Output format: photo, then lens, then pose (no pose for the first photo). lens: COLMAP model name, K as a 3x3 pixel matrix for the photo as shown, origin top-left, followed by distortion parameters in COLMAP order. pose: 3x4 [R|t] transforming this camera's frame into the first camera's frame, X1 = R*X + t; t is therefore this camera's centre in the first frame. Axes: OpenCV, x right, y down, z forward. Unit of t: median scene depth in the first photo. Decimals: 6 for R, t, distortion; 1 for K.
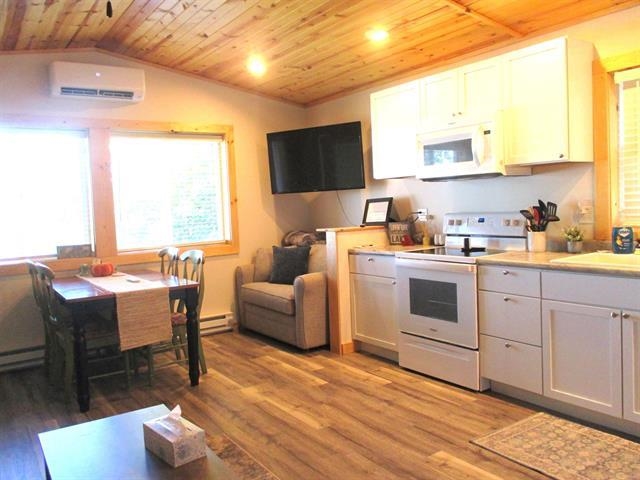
lens RADIAL K [[528.3, 0, 320.0], [0, 528.3, 240.0], [0, 0, 1]] dist [-0.047585, 0.010873]
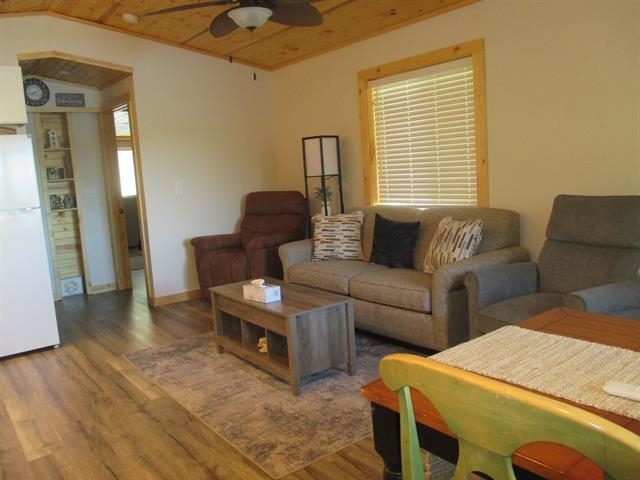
lens RADIAL K [[528.3, 0, 320.0], [0, 528.3, 240.0], [0, 0, 1]] dist [-0.047585, 0.010873]
pose [[-0.992881, 0.111463, -0.042002, -0.245877], [0.100837, 0.974240, 0.201712, -0.093226], [0.063404, 0.196040, -0.978544, 1.617045]]
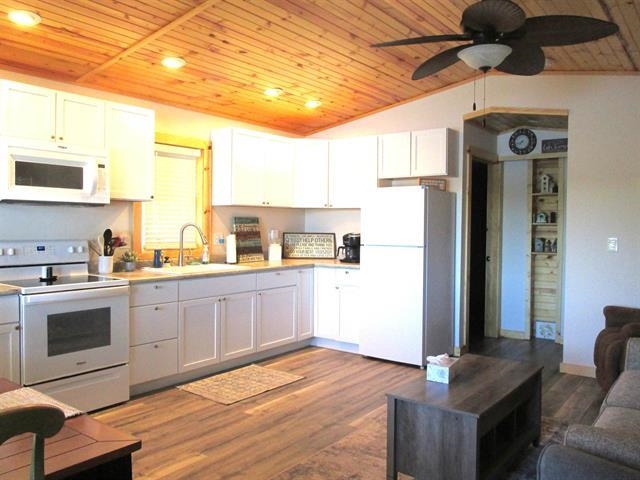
lens RADIAL K [[528.3, 0, 320.0], [0, 528.3, 240.0], [0, 0, 1]] dist [-0.047585, 0.010873]
pose [[-0.320186, 0.008949, 0.947312, -0.985637], [0.067427, 0.997635, 0.013366, -0.040882], [-0.944952, 0.068154, -0.320032, 1.068173]]
